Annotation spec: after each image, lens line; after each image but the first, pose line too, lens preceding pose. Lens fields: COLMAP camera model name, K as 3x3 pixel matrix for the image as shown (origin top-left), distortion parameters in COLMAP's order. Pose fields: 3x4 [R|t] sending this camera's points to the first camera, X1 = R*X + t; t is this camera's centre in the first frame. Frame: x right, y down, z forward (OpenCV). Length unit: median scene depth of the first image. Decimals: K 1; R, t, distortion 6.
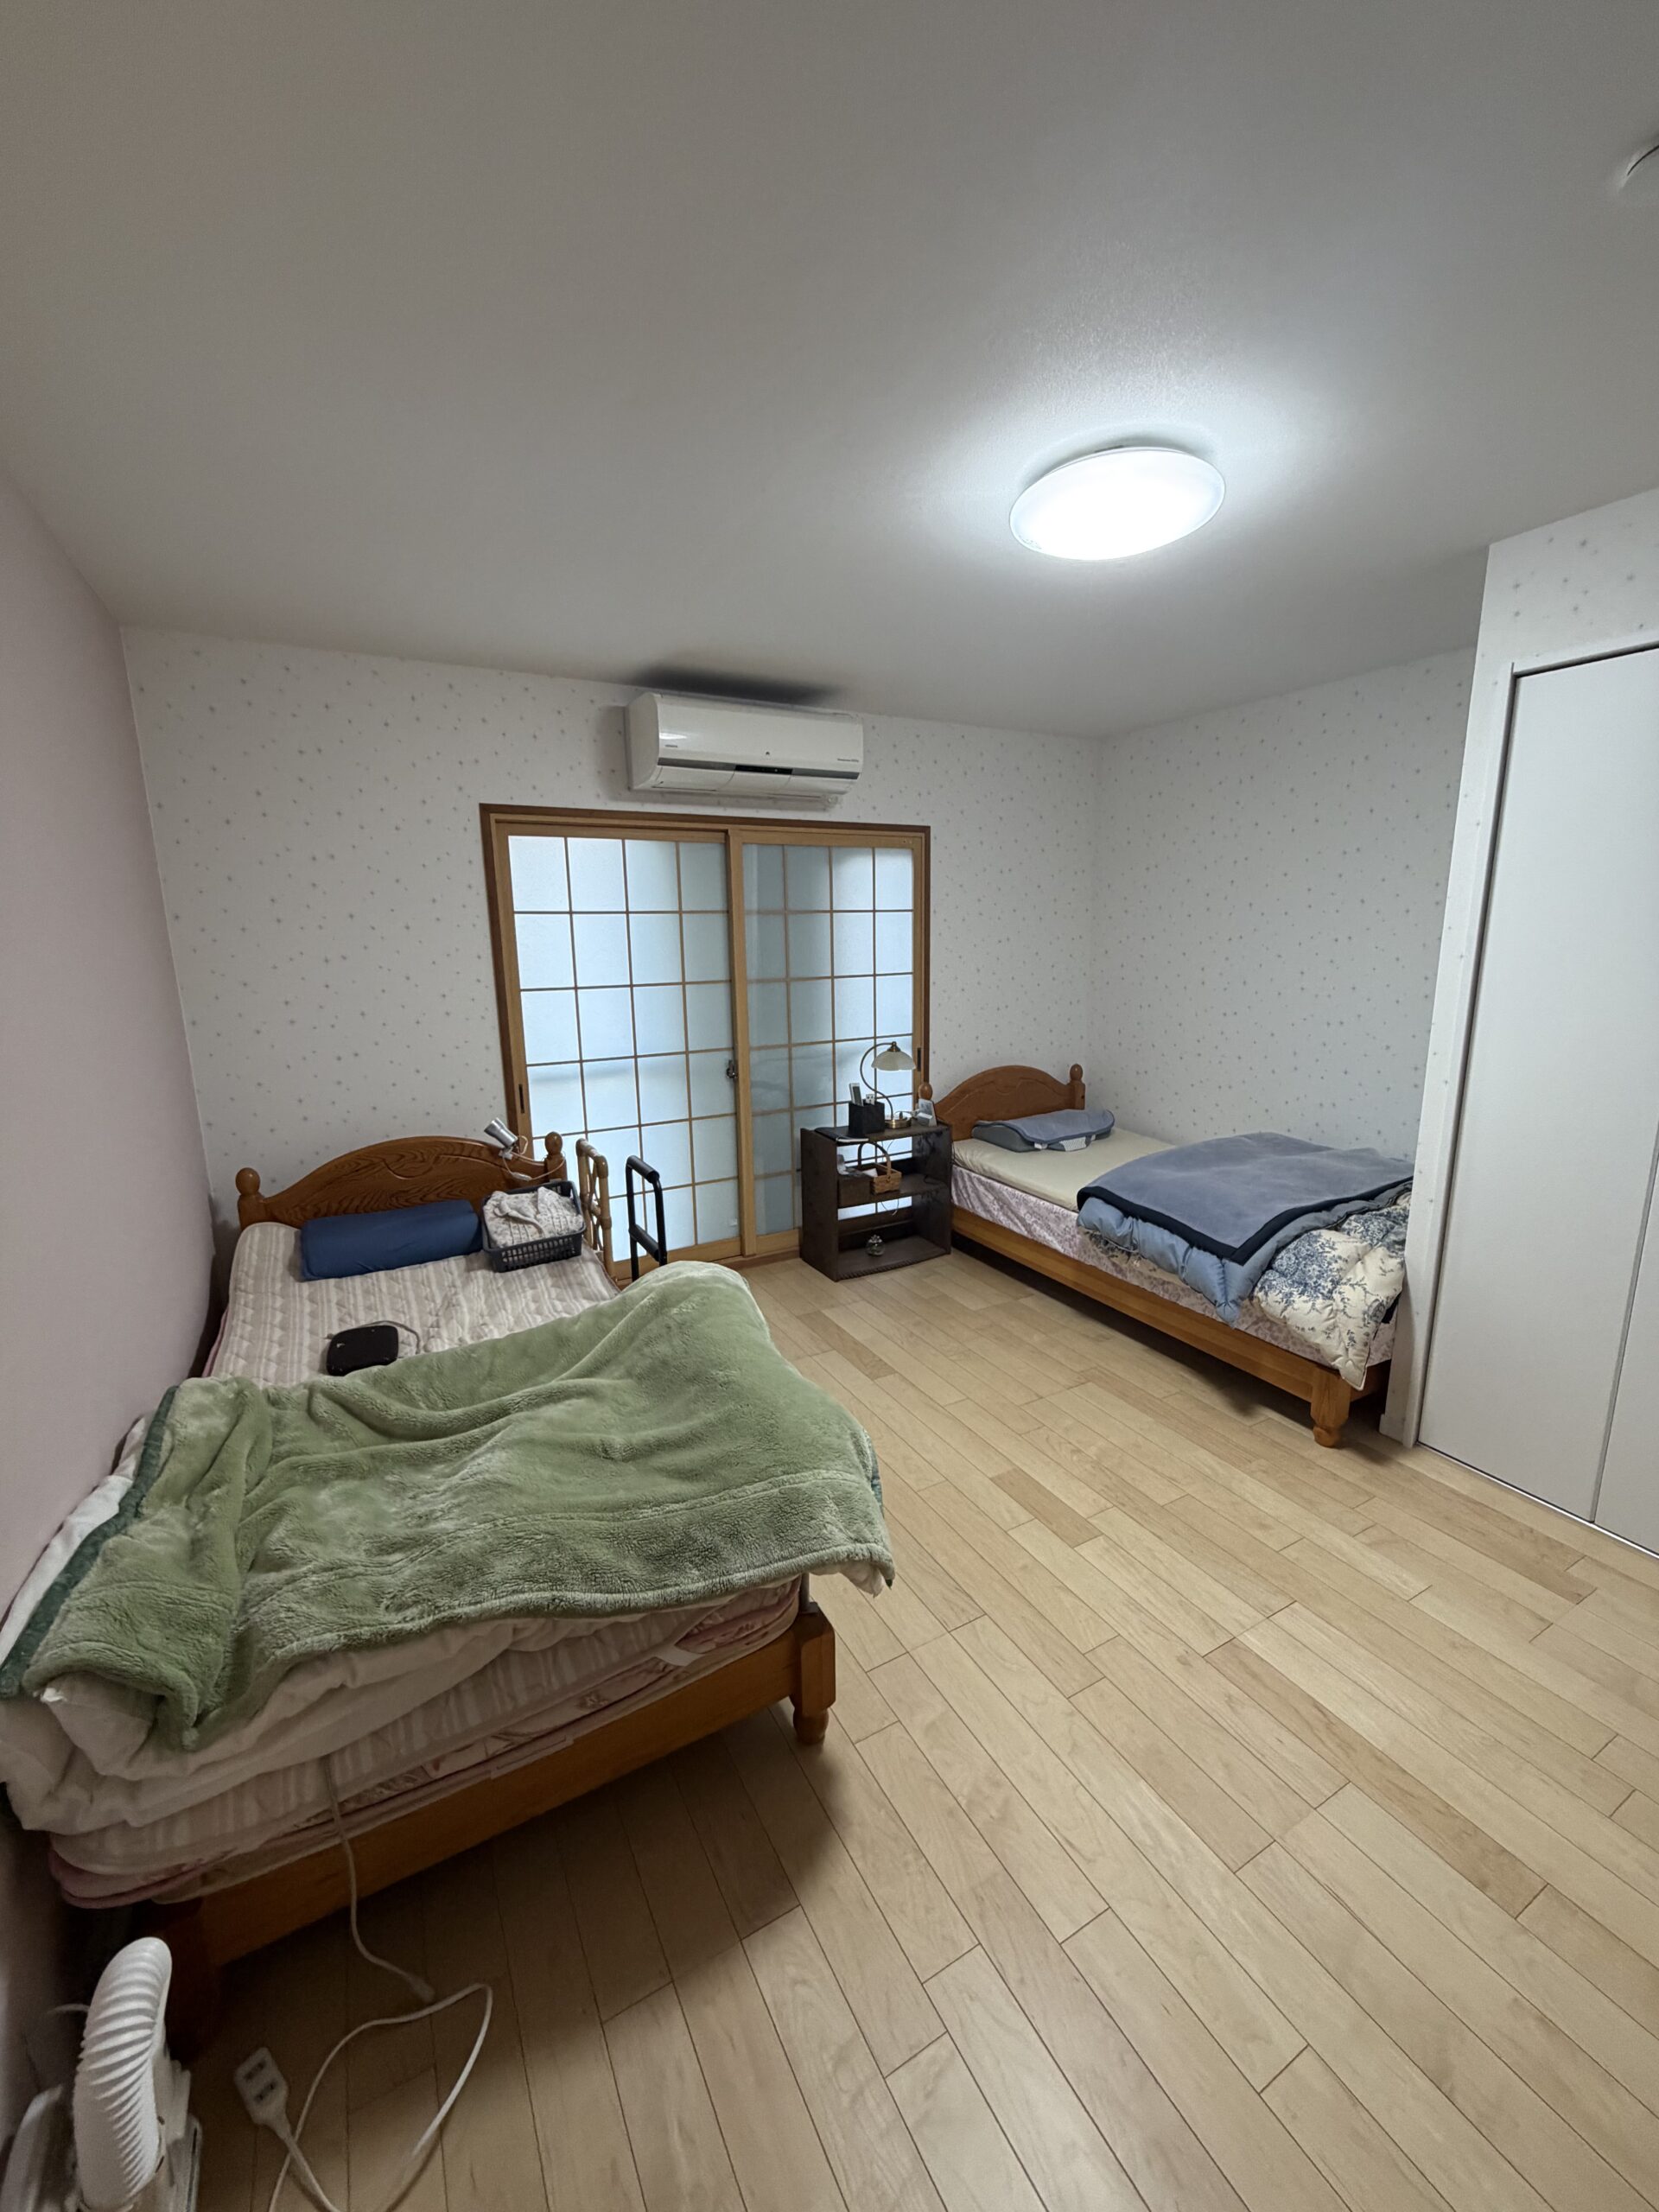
lens RADIAL K [[885.1, 0, 829.6], [0, 885.1, 1107.4], [0, 0, 1]] dist [0.000444, 0.000067]
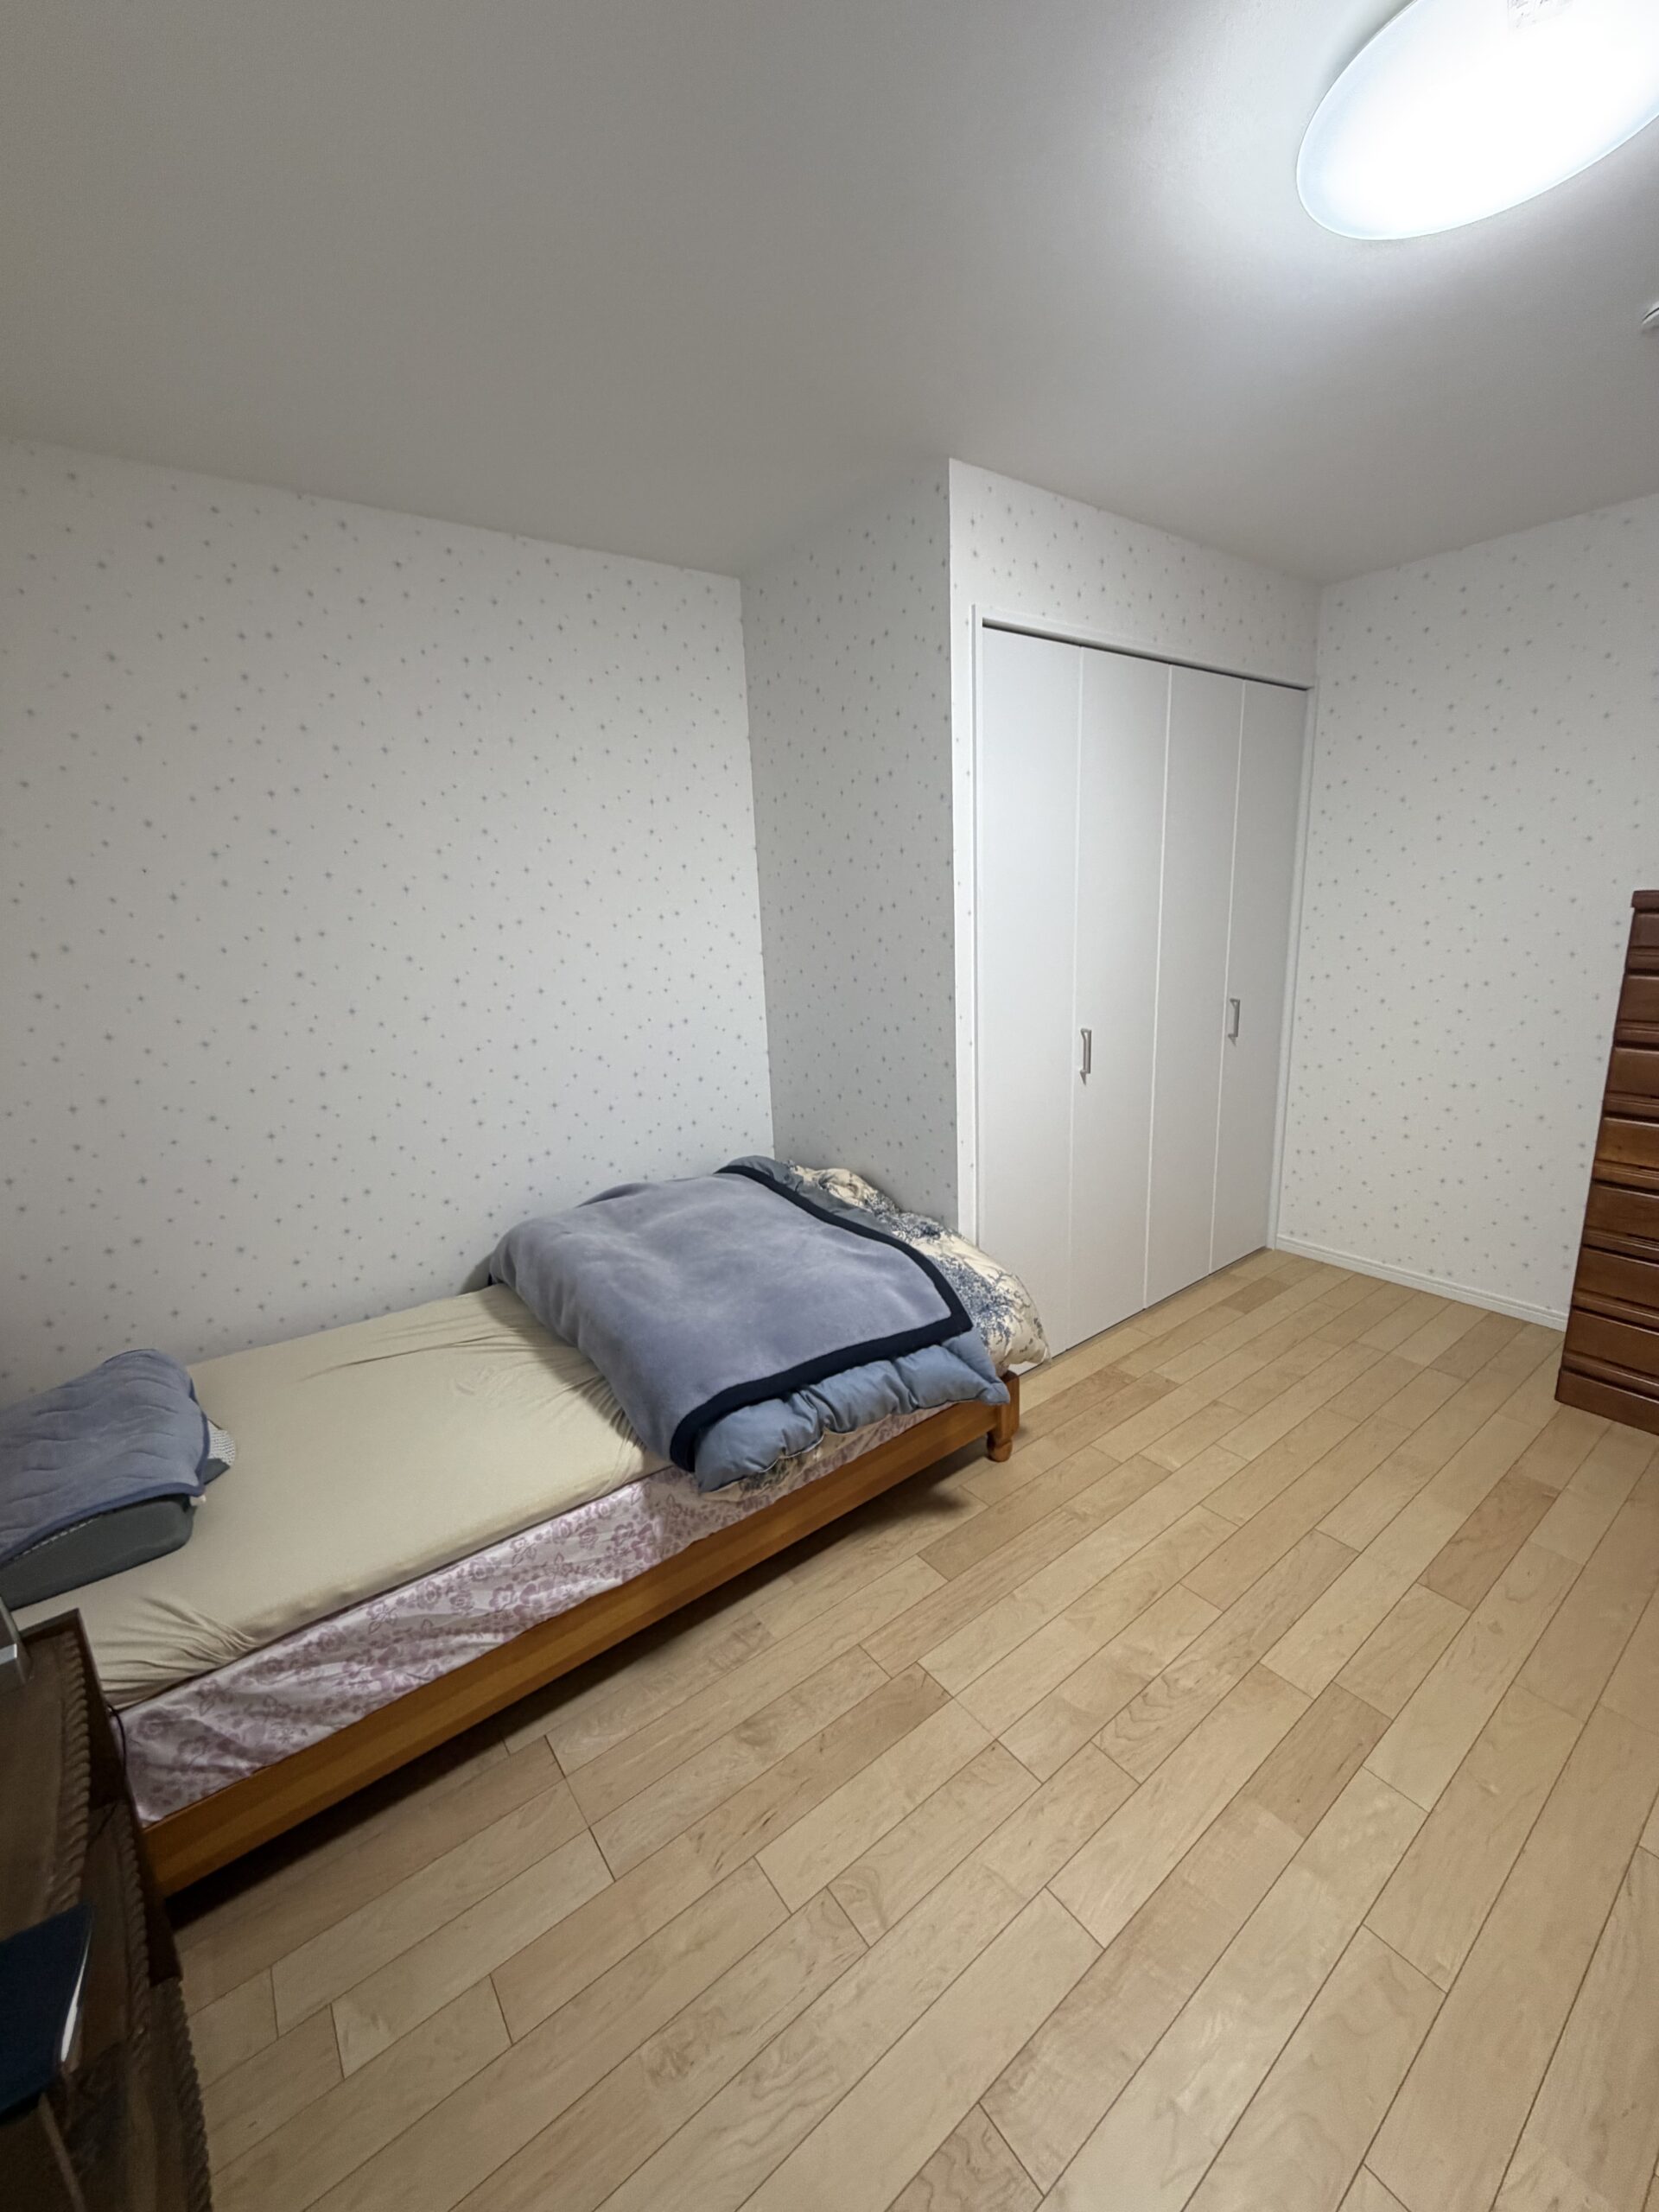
lens RADIAL K [[885.1, 0, 827.8], [0, 885.1, 1095.6], [0, 0, 1]] dist [0.000444, 0.000067]
pose [[-0.140836, -0.210348, 0.967429, -0.155051], [0.244737, 0.939444, 0.239891, -0.165936], [-0.959306, 0.270551, -0.080828, 0.847109]]
